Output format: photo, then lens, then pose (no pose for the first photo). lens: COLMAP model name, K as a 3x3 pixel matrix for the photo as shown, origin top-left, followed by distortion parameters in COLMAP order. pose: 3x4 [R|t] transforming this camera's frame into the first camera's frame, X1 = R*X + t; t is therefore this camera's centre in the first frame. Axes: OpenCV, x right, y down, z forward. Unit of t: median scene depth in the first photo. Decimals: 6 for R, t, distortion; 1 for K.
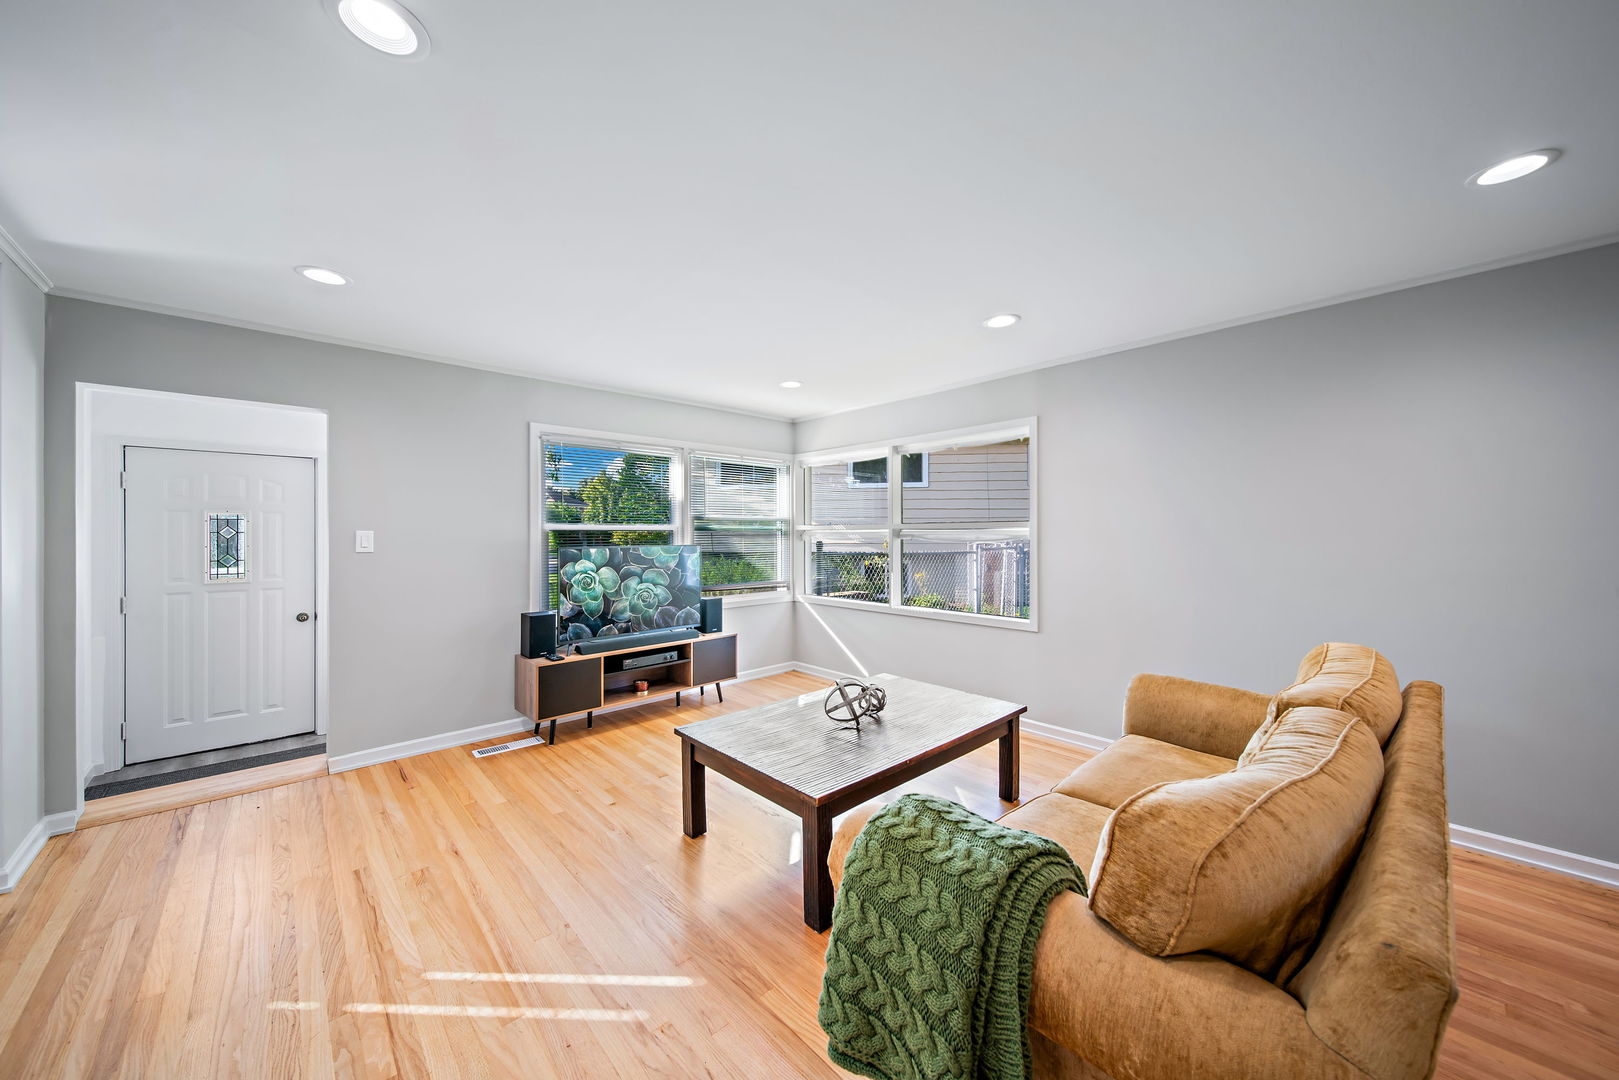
lens RADIAL K [[574.1, 0, 802.1], [0, 574.1, 529.6], [0, 0, 1]] dist [0.003411, -0.000339]
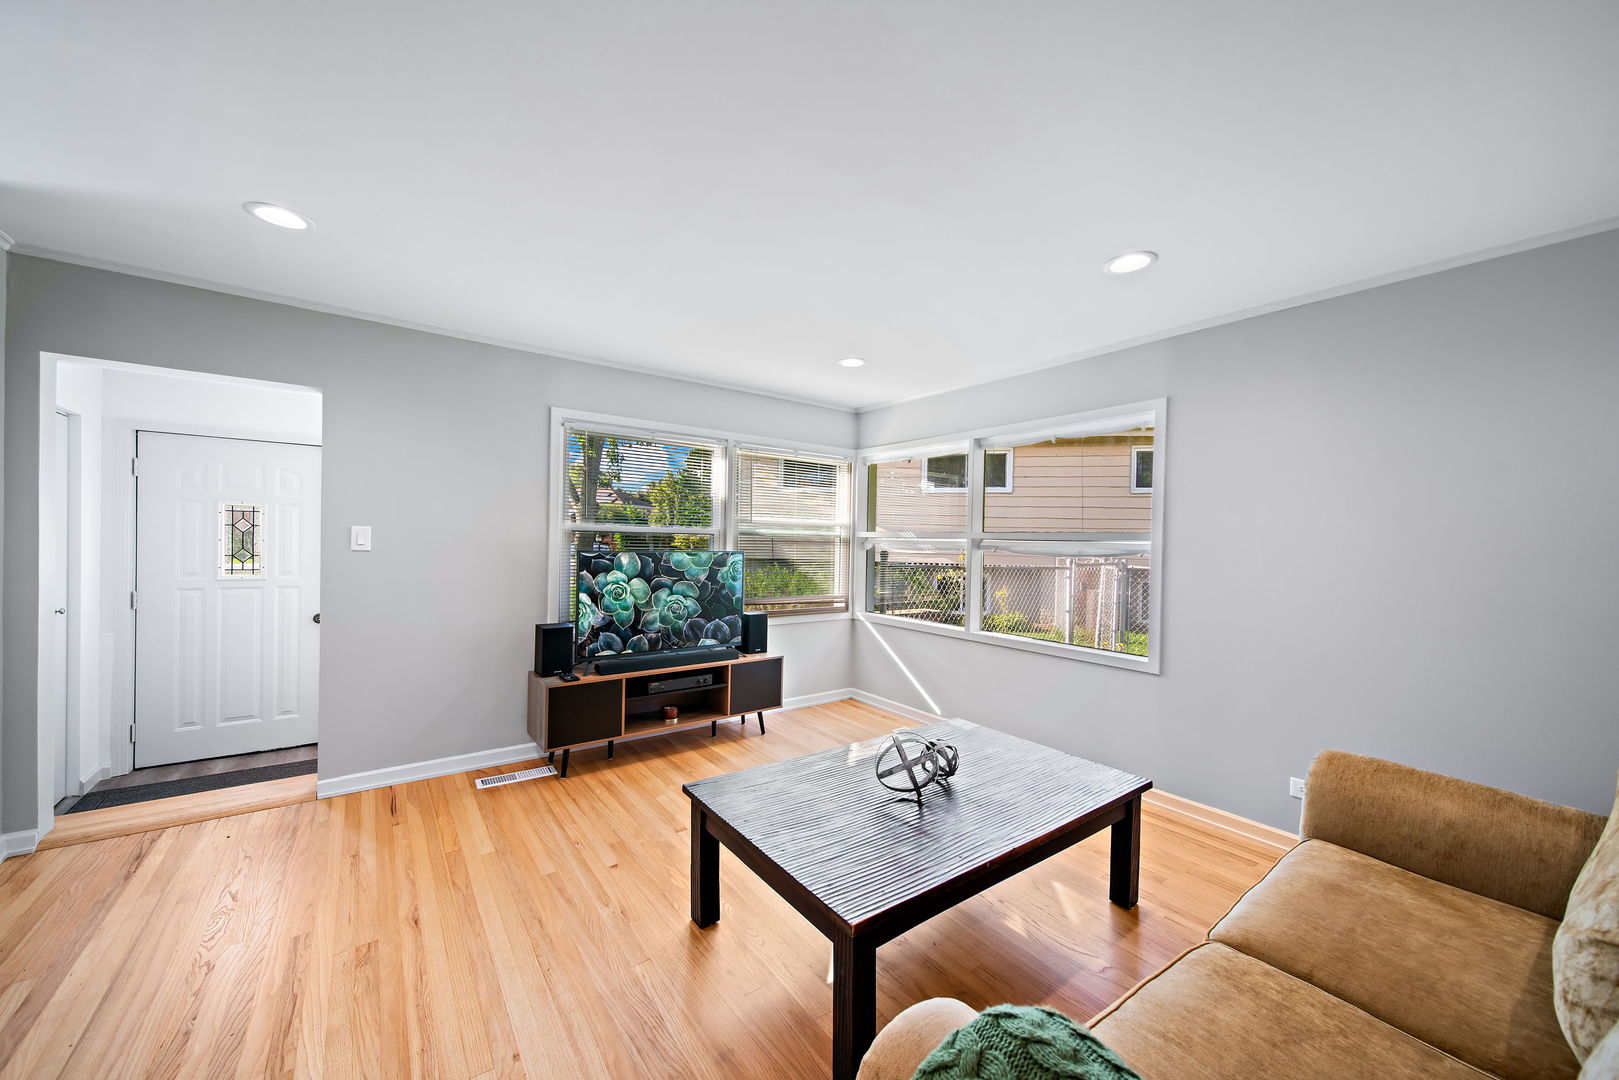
lens RADIAL K [[594.0, 0, 808.6], [0, 594.0, 542.7], [0, 0, 1]] dist [0.004010, -0.000352]
pose [[0.993858, 0.024398, -0.107944, 0.019986], [-0.023266, 0.999660, 0.011730, 0.000605], [0.108194, -0.009147, 0.994088, 0.149170]]
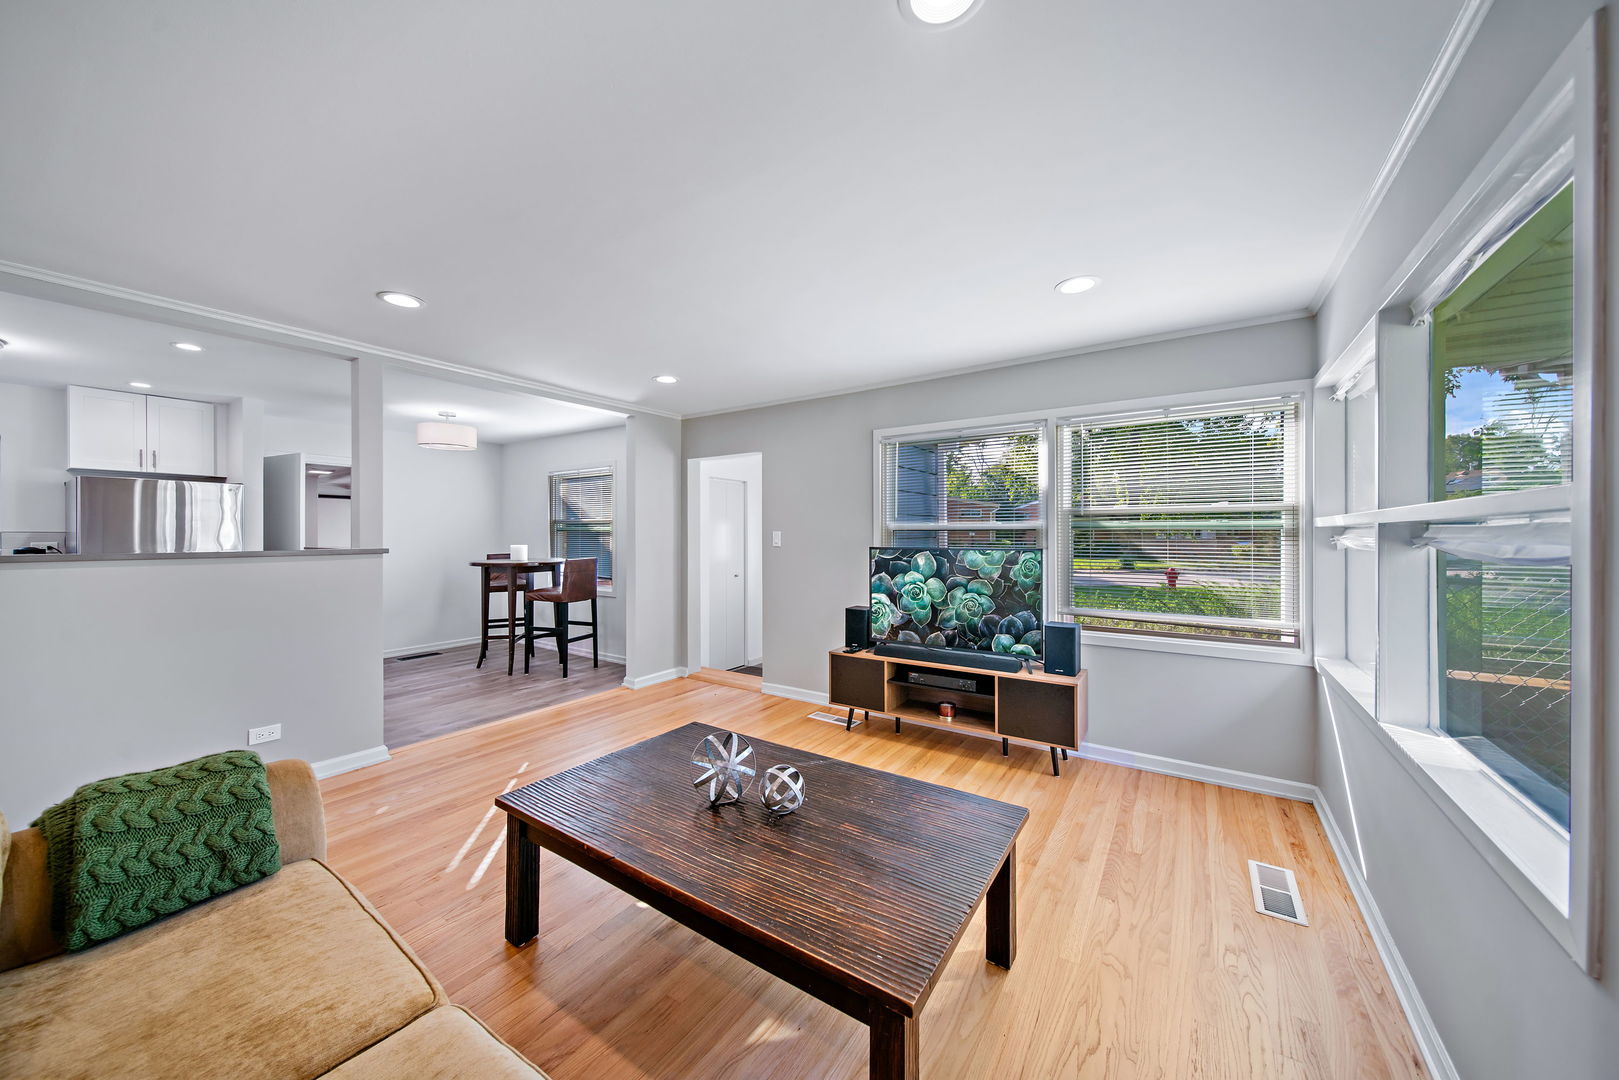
lens RADIAL K [[569.8, 0, 794.3], [0, 569.8, 540.3], [0, 0, 1]] dist [0.005777, -0.000156]
pose [[0.217109, 0.014827, -0.976035, 0.570636], [0.005686, 0.999848, 0.016454, 0.000521], [0.976131, -0.009122, 0.216992, 0.665686]]
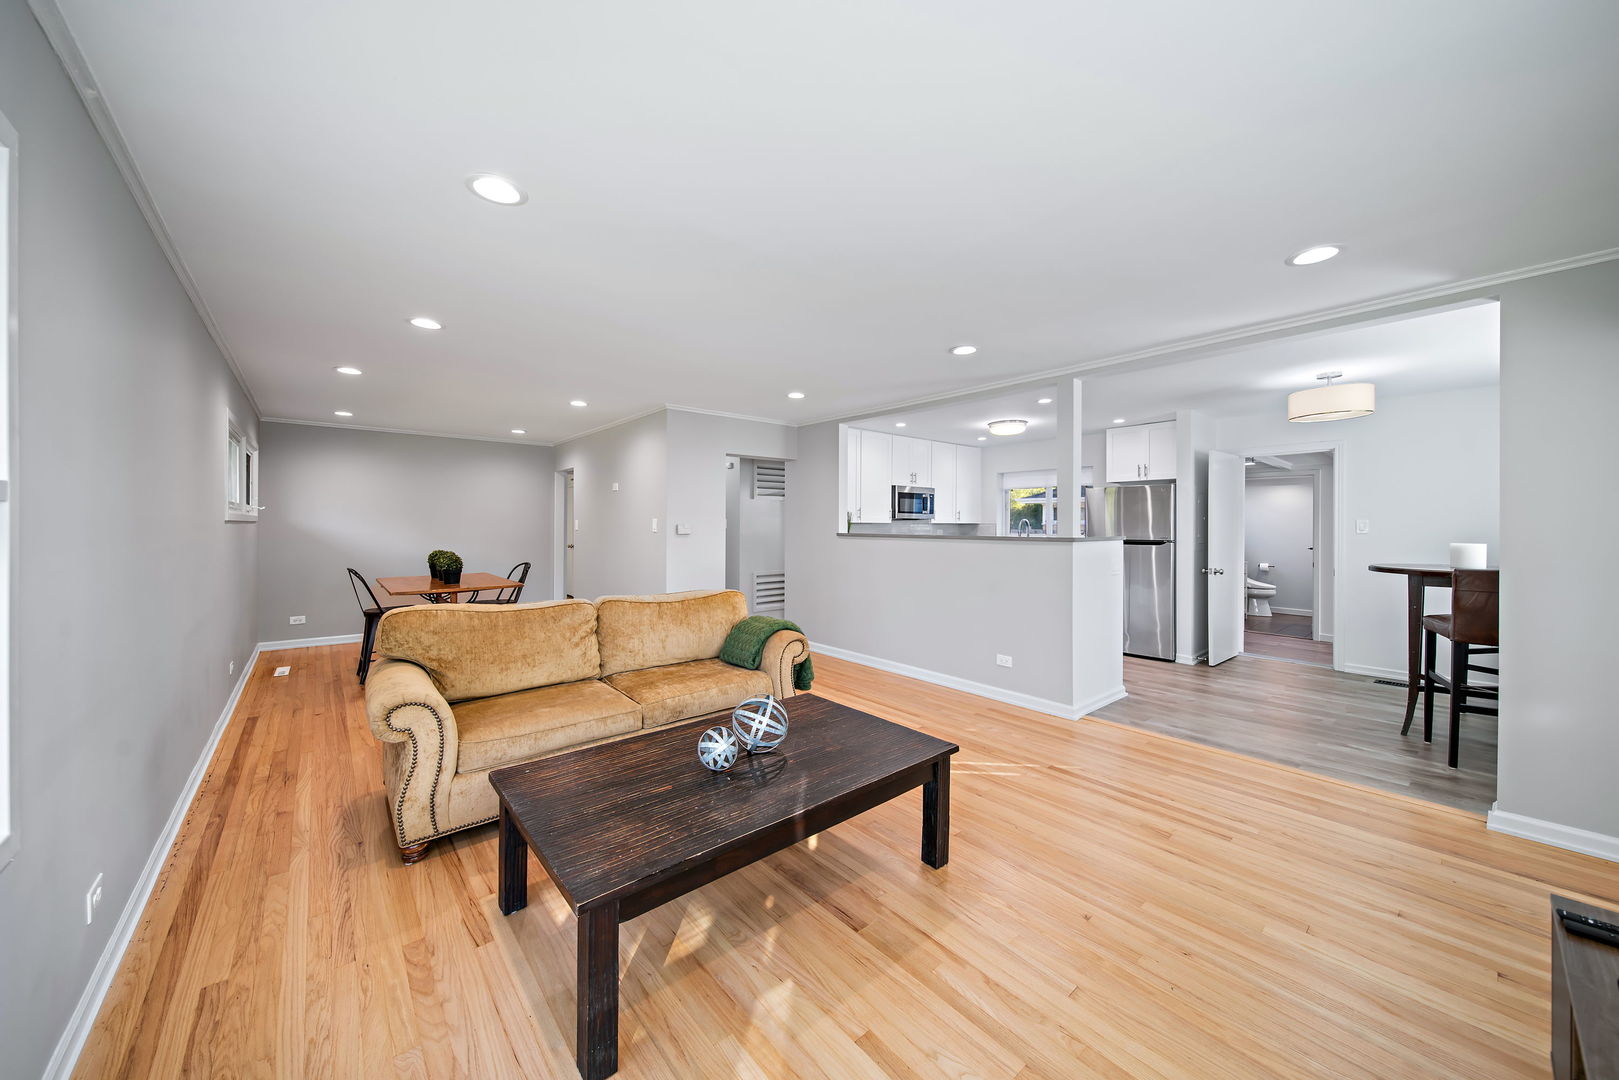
lens RADIAL K [[574.1, 0, 802.1], [0, 574.1, 529.6], [0, 0, 1]] dist [0.003411, -0.000339]
pose [[-0.999307, 0.005181, 0.036868, -0.016525], [0.004982, 0.999973, -0.005469, 0.014578], [-0.036895, -0.005282, -0.999305, 1.321128]]
